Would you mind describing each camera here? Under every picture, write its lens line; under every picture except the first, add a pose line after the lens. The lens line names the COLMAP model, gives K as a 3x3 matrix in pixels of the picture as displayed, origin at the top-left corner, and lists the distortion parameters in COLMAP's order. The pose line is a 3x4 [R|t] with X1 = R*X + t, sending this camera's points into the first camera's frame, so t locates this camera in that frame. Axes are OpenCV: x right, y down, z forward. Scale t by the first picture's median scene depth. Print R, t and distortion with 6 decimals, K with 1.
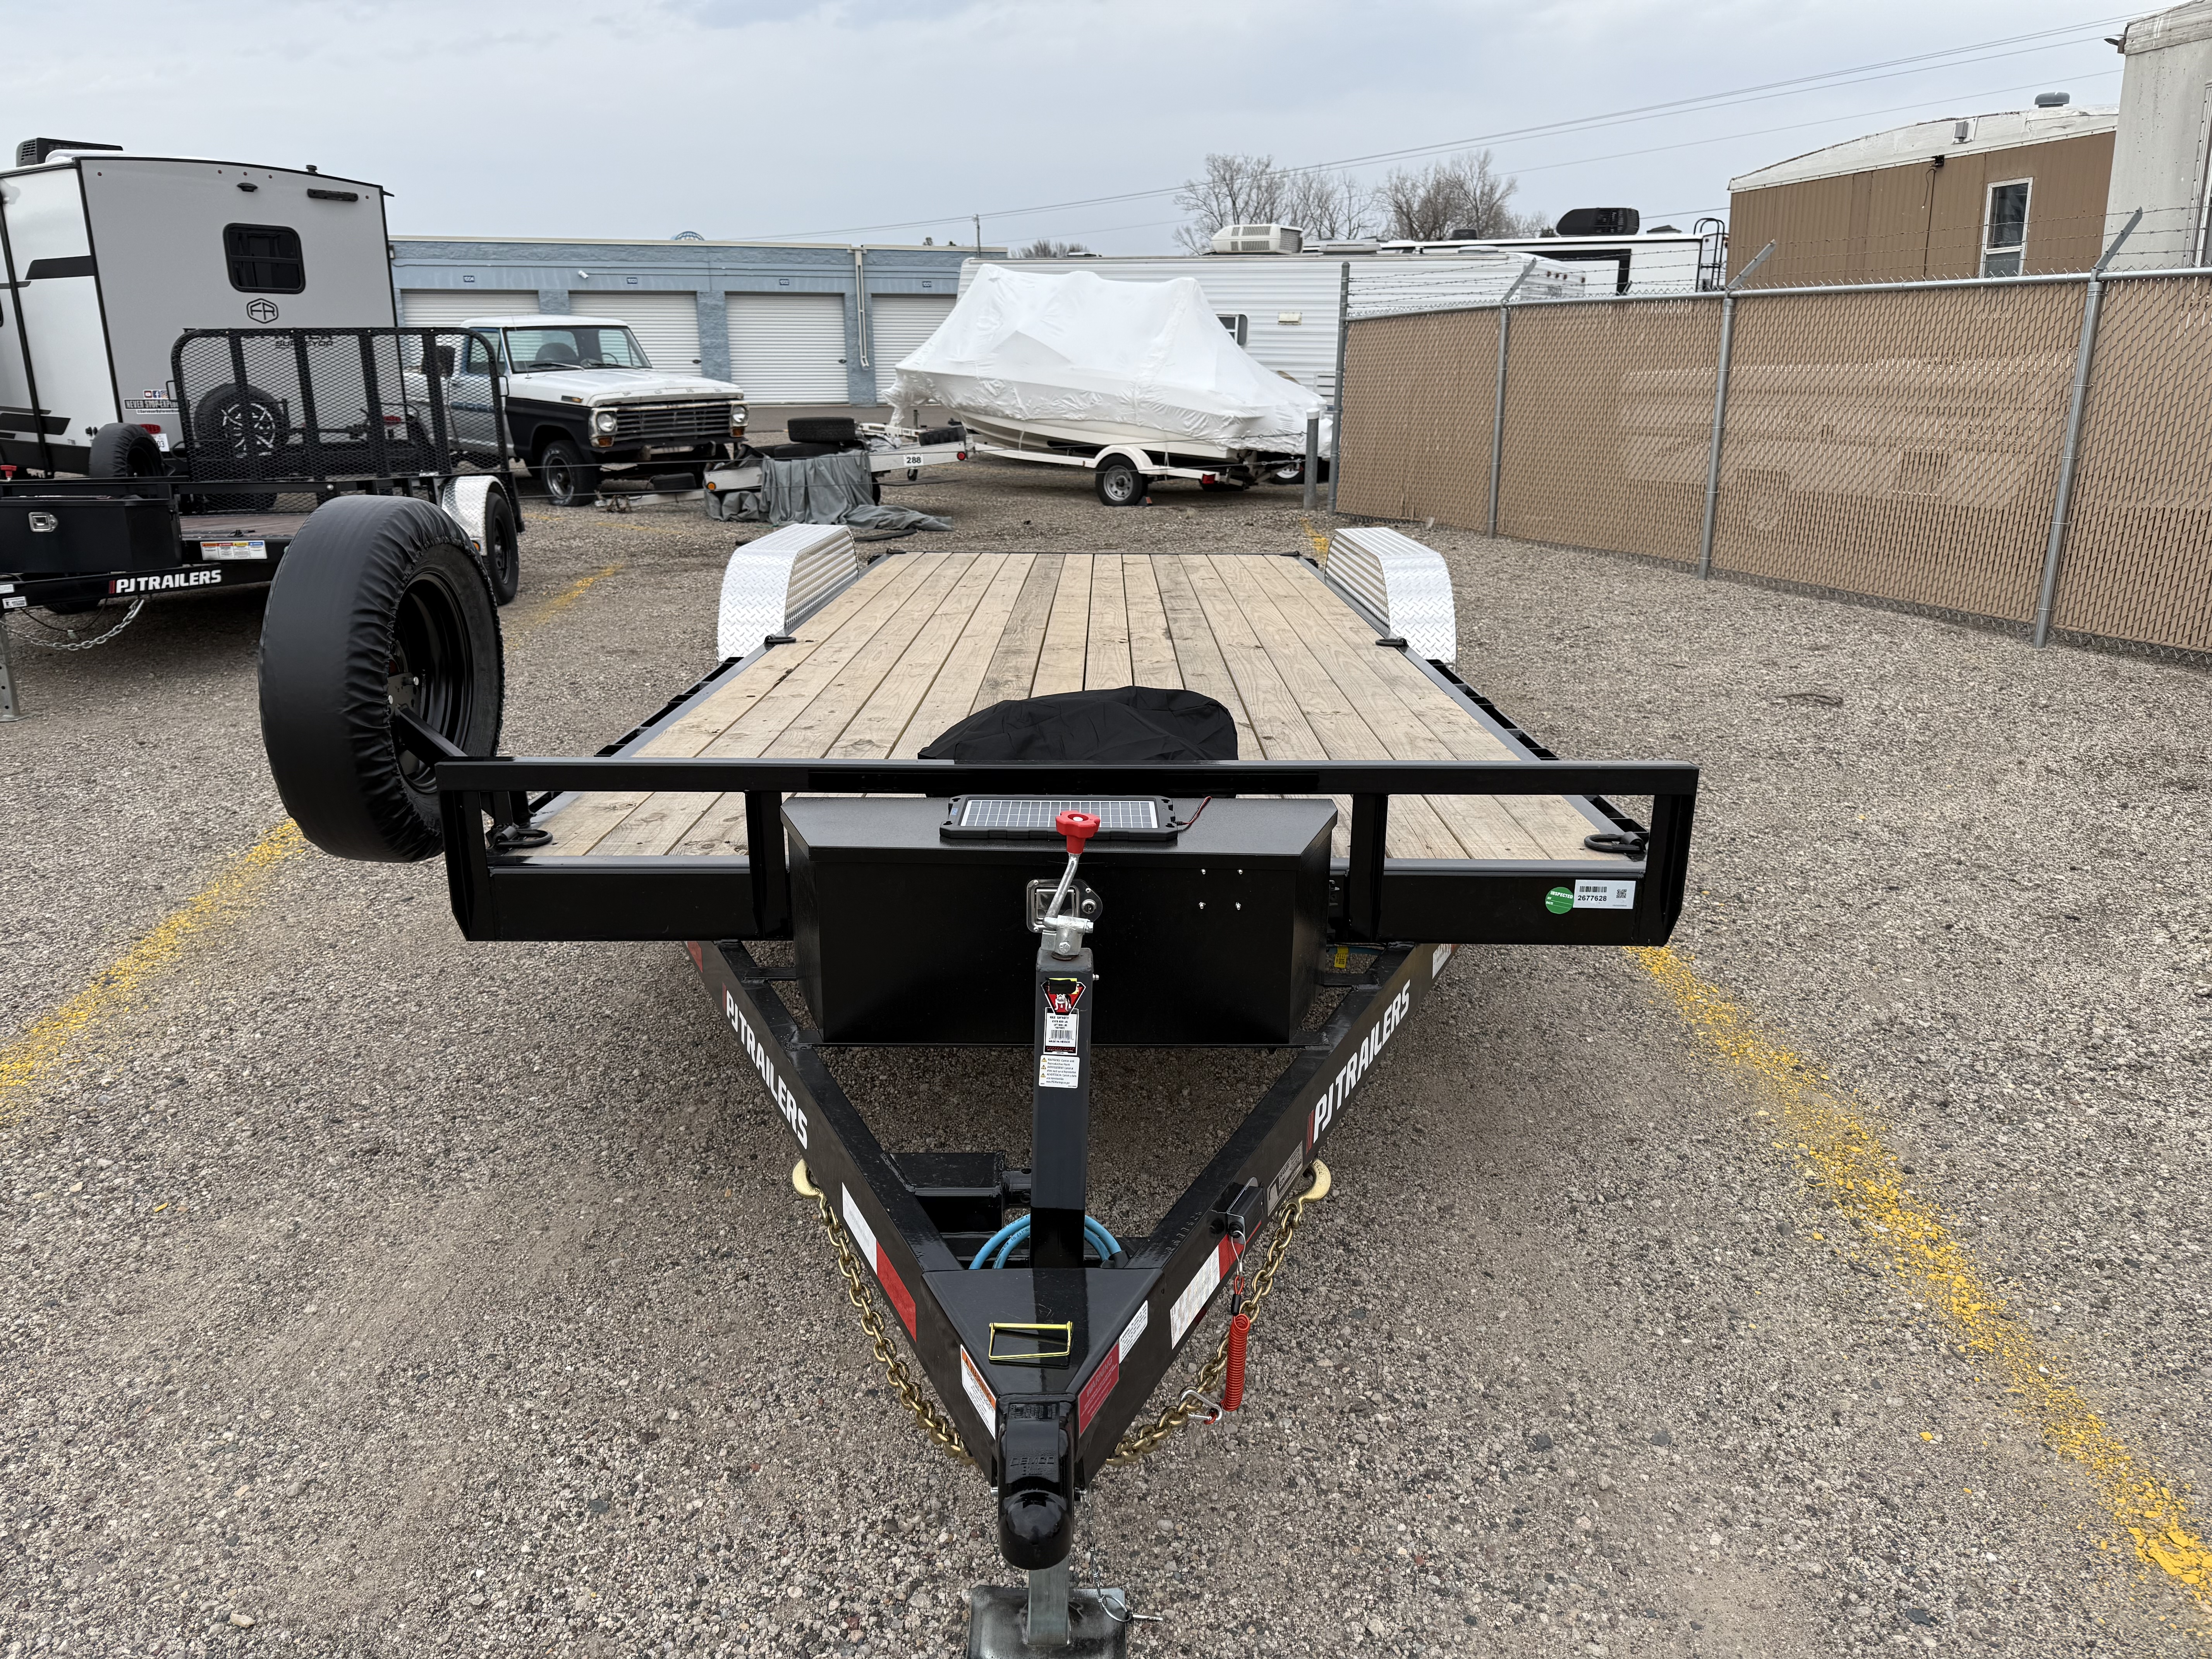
lens RADIAL K [[1568.2, 0, 1107.2], [0, 1568.2, 901.5], [0, 0, 1]] dist [0.086671, -0.146463]
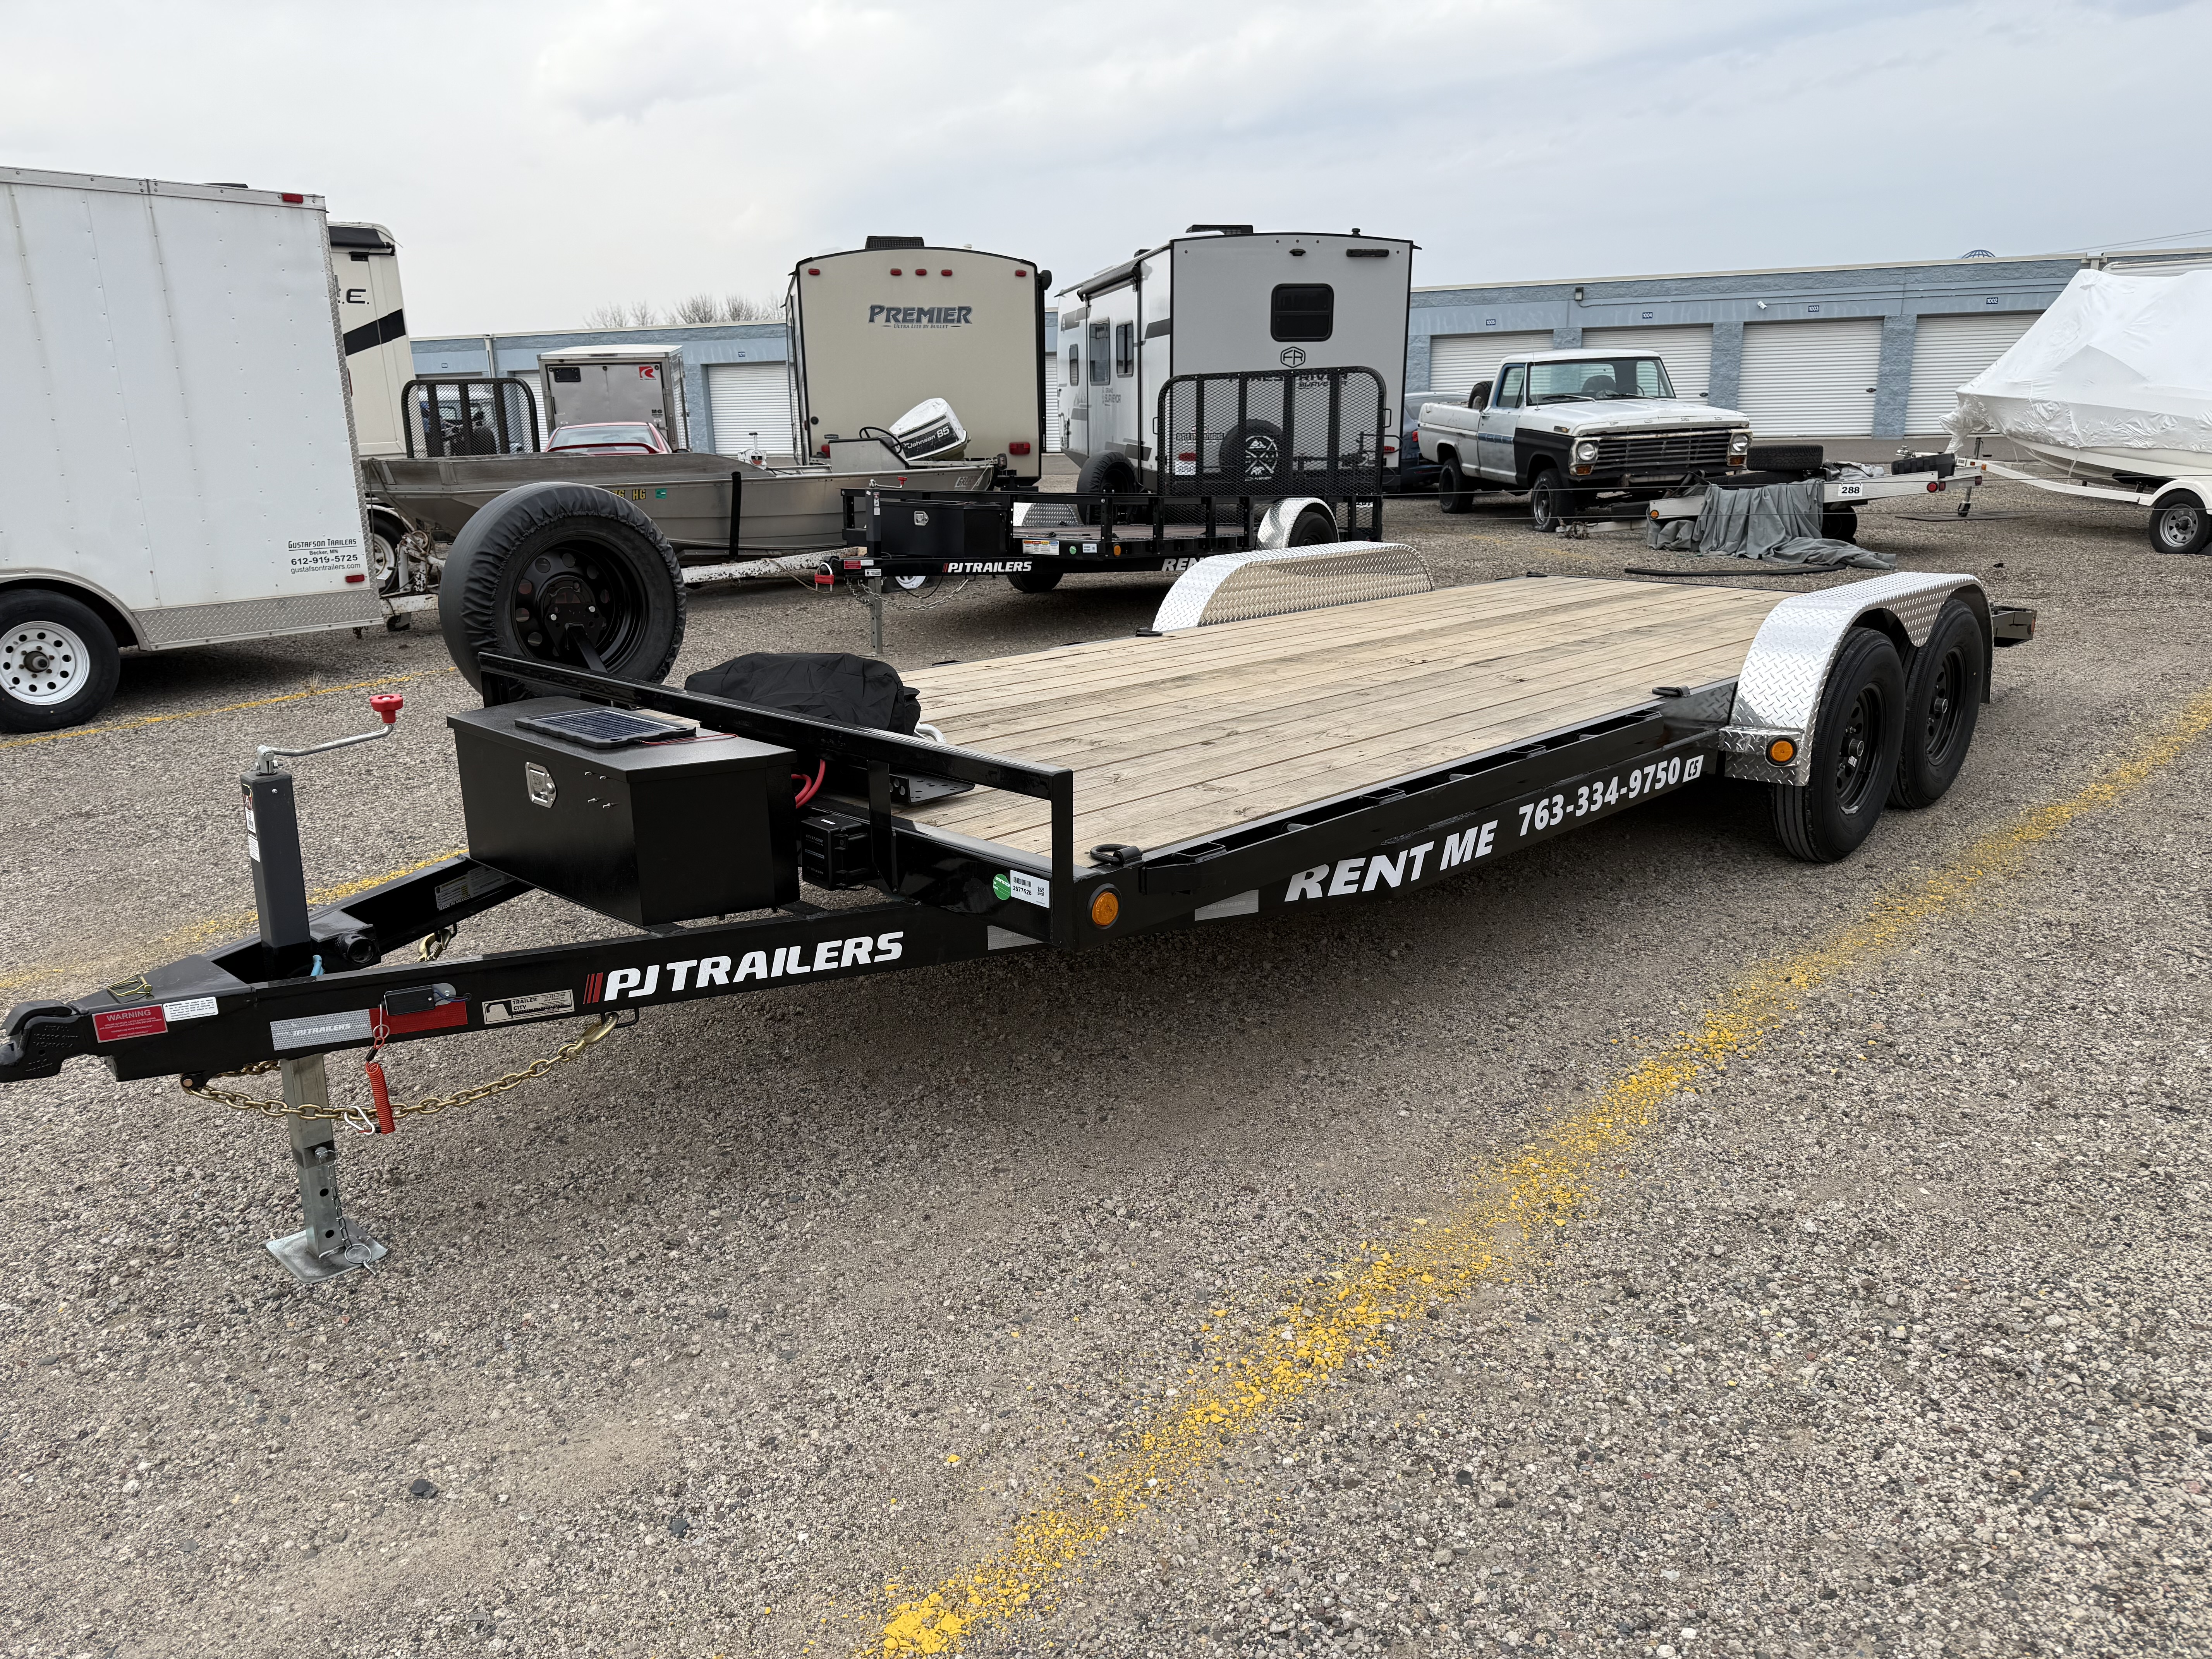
lens RADIAL K [[1600.9, 0, 1092.1], [0, 1600.9, 854.6], [0, 0, 1]] dist [0.019951, -0.024106]
pose [[0.721303, 0.173442, -0.670552, 0.186362], [-0.205898, 0.978066, 0.031500, -0.013443], [0.661308, 0.115344, 0.741193, 0.047660]]
